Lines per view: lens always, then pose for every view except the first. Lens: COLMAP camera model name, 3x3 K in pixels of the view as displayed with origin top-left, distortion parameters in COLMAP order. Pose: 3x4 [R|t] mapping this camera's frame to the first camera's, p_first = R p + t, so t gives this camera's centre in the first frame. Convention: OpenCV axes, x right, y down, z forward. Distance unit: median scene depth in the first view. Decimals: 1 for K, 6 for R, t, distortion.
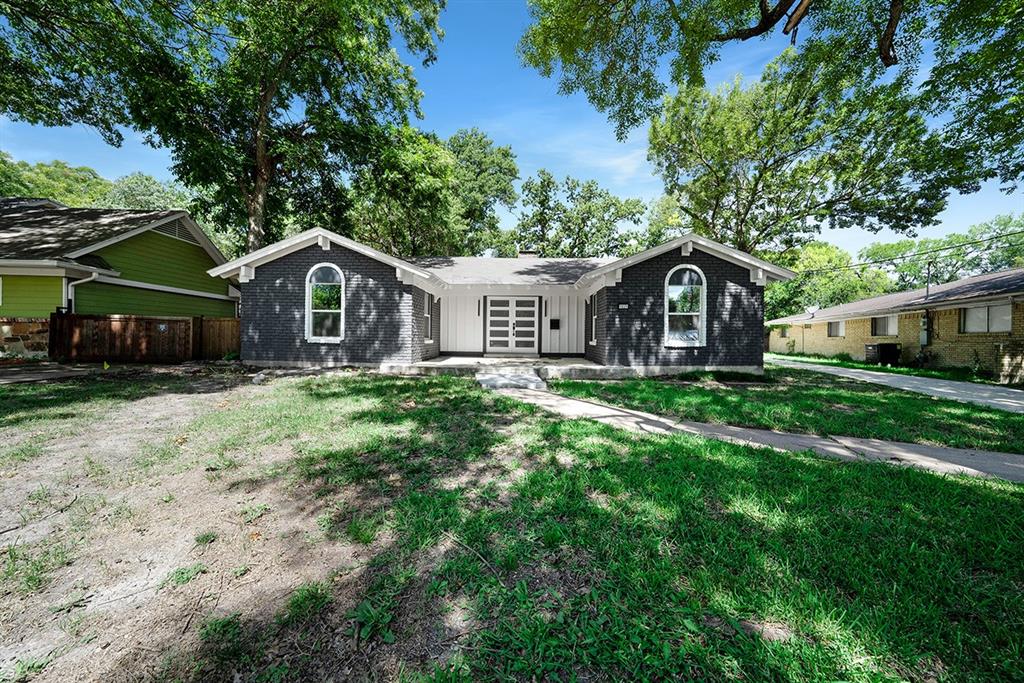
lens RADIAL K [[363.7, 0, 549.9], [0, 363.7, 345.3], [0, 0, 1]] dist [-0.023355, 0.003848]
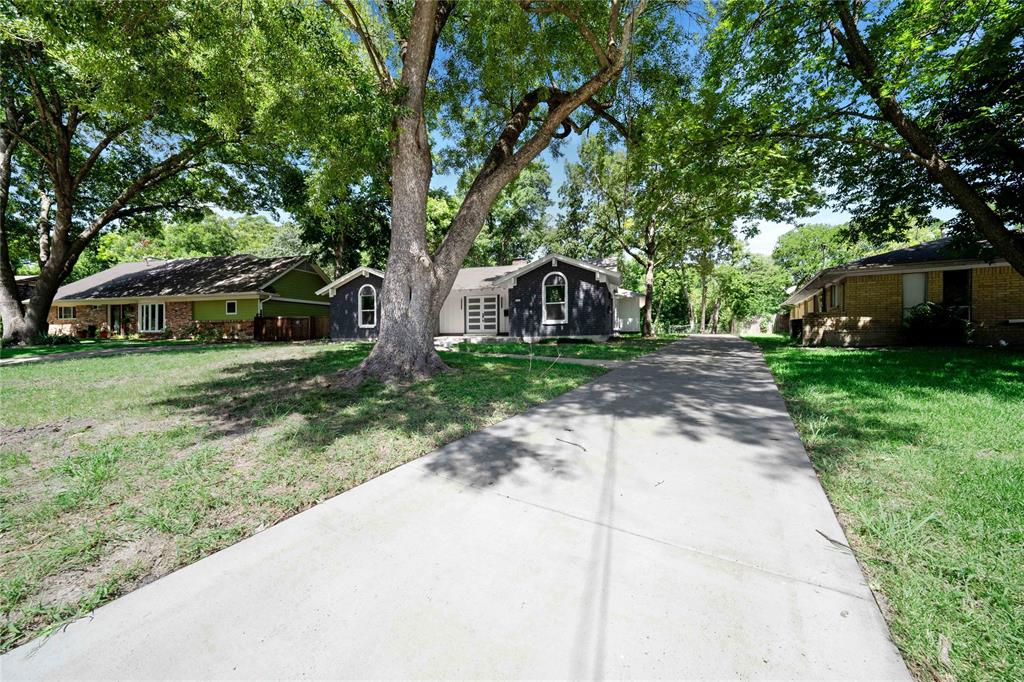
lens RADIAL K [[365.1, 0, 525.4], [0, 365.1, 332.9], [0, 0, 1]] dist [-0.019420, 0.000306]
pose [[0.957566, -0.021630, -0.287402, 0.613719], [0.020185, 0.999764, -0.007988, 0.043720], [0.287507, 0.001848, 0.957777, -0.491258]]
